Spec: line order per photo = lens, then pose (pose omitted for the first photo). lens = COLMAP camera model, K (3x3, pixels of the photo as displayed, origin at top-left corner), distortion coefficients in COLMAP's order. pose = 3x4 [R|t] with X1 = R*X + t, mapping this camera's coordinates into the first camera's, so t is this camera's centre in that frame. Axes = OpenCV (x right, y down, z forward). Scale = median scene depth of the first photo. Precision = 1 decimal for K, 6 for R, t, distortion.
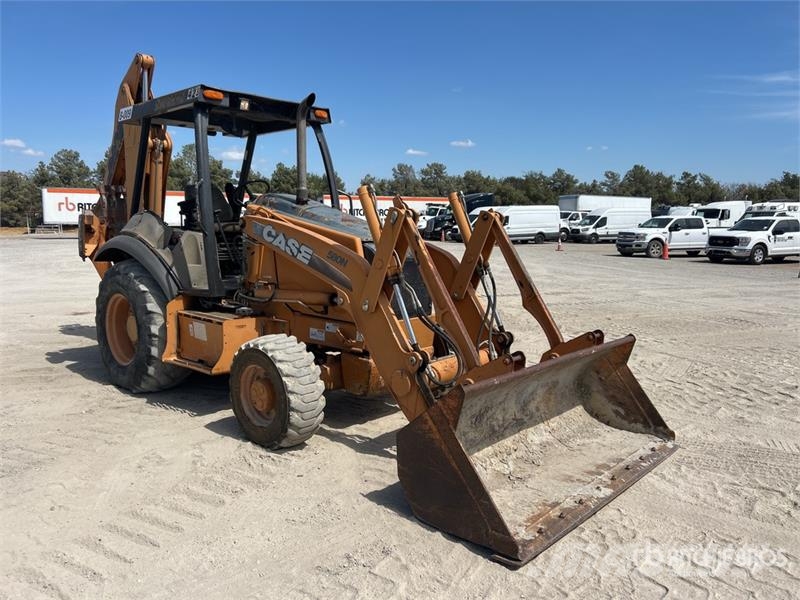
lens RADIAL K [[598.7, 0, 400.0], [0, 598.7, 300.0], [0, 0, 1]] dist [0.069081, -0.087639]
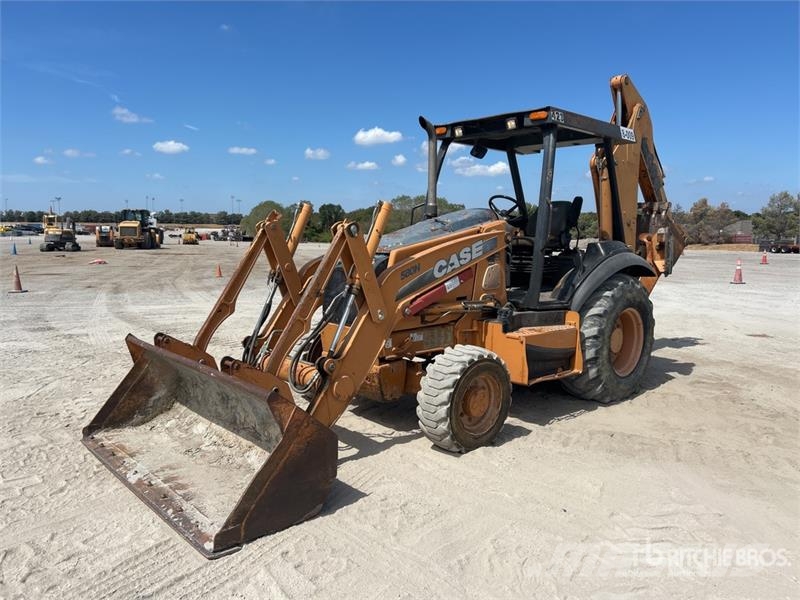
lens RADIAL K [[598.7, 0, 401.0], [0, 598.7, 302.3], [0, 0, 1]] dist [0.068154, -0.086936]
pose [[-0.068567, 0.121529, -0.990217, 1.217250], [-0.146972, 0.980493, 0.130513, -0.188683], [0.986761, 0.154483, -0.049368, 1.334318]]
